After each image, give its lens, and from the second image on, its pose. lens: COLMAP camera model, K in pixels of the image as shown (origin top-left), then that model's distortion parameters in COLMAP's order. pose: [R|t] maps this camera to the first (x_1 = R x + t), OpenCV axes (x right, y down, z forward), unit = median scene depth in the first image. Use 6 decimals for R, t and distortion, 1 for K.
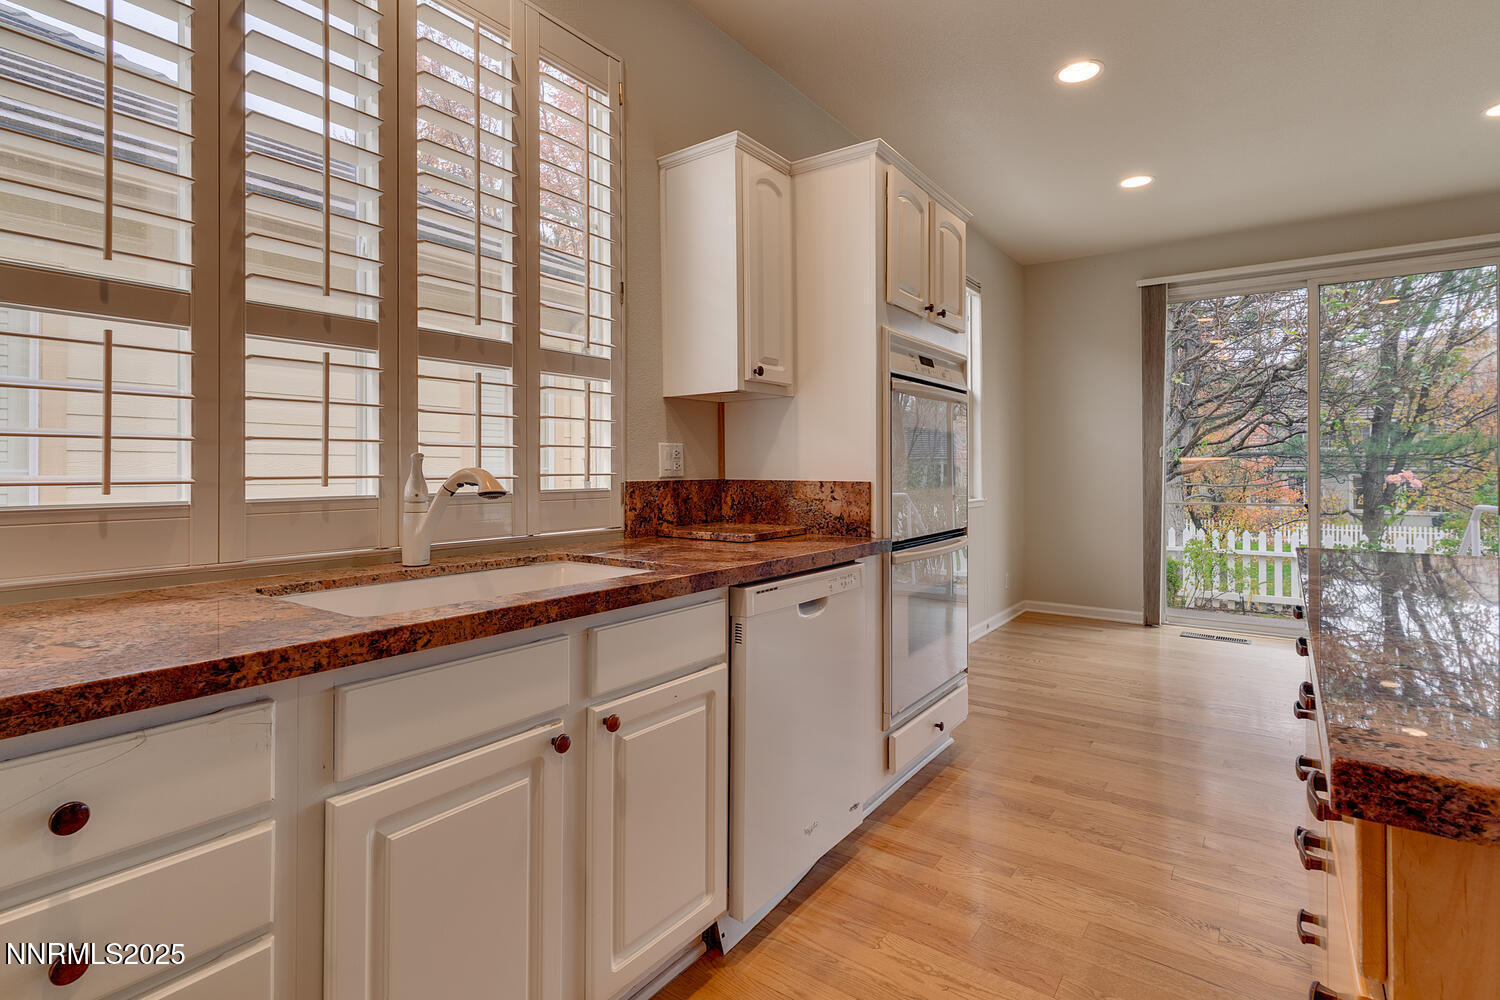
lens RADIAL K [[733.3, 0, 769.9], [0, 733.3, 468.9], [0, 0, 1]] dist [0.004357, -0.001087]
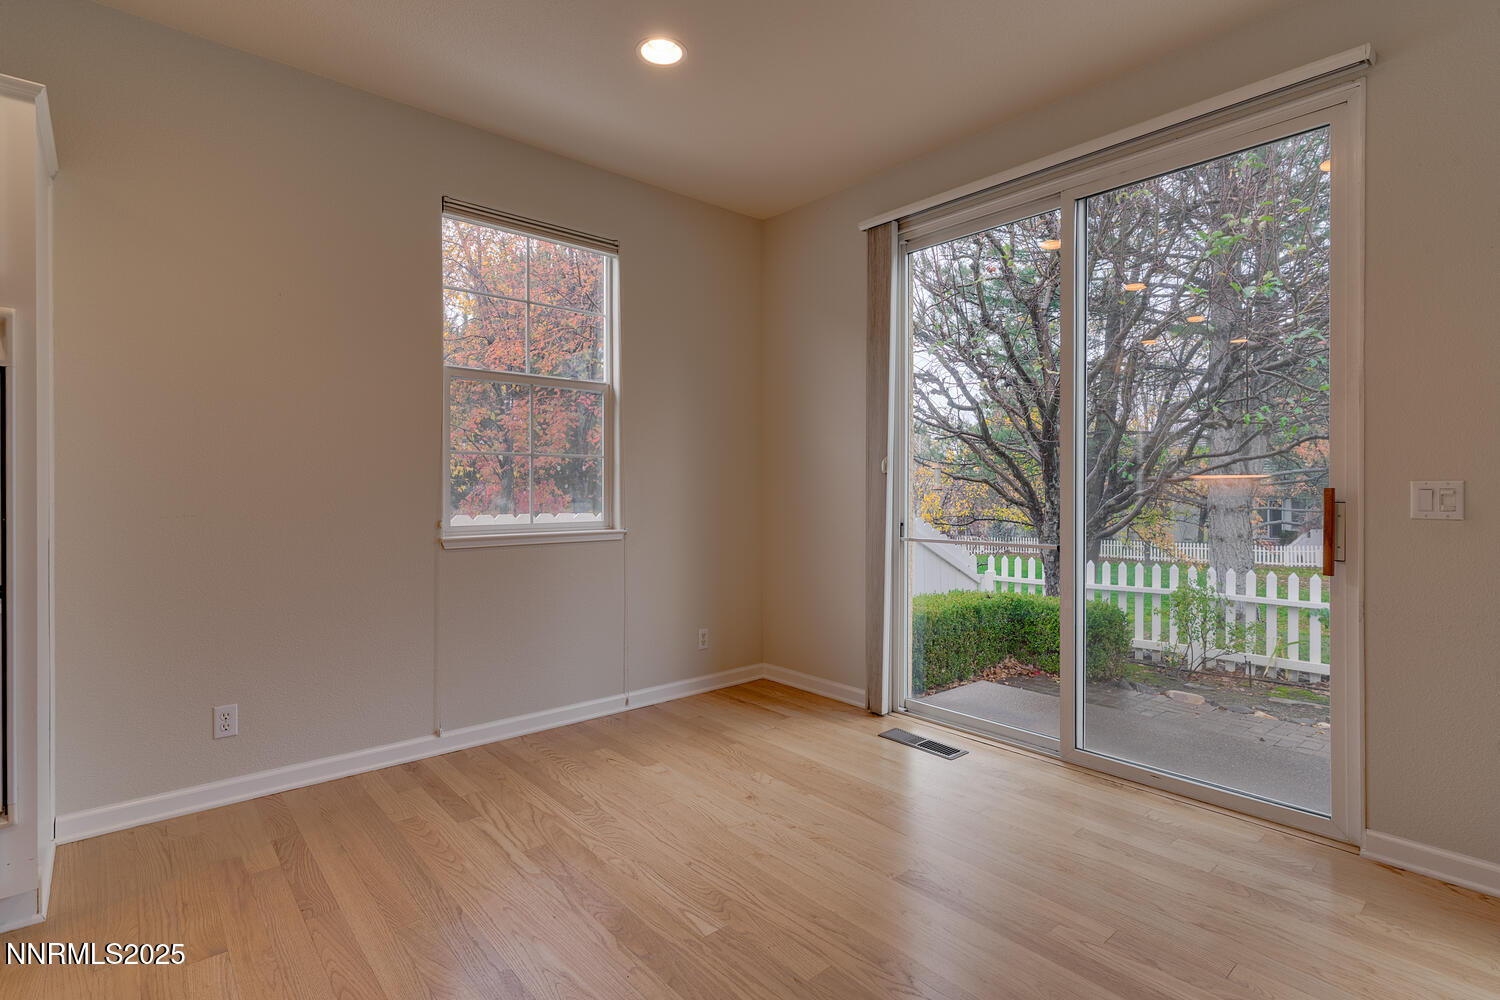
lens RADIAL K [[733.3, 0, 747.9], [0, 733.3, 487.7], [0, 0, 1]] dist [0.004357, -0.001087]
pose [[0.973656, -0.003046, -0.228001, 0.527916], [0.002779, 0.999995, -0.001489, -0.000143], [0.228004, 0.000816, 0.973660, 0.277279]]
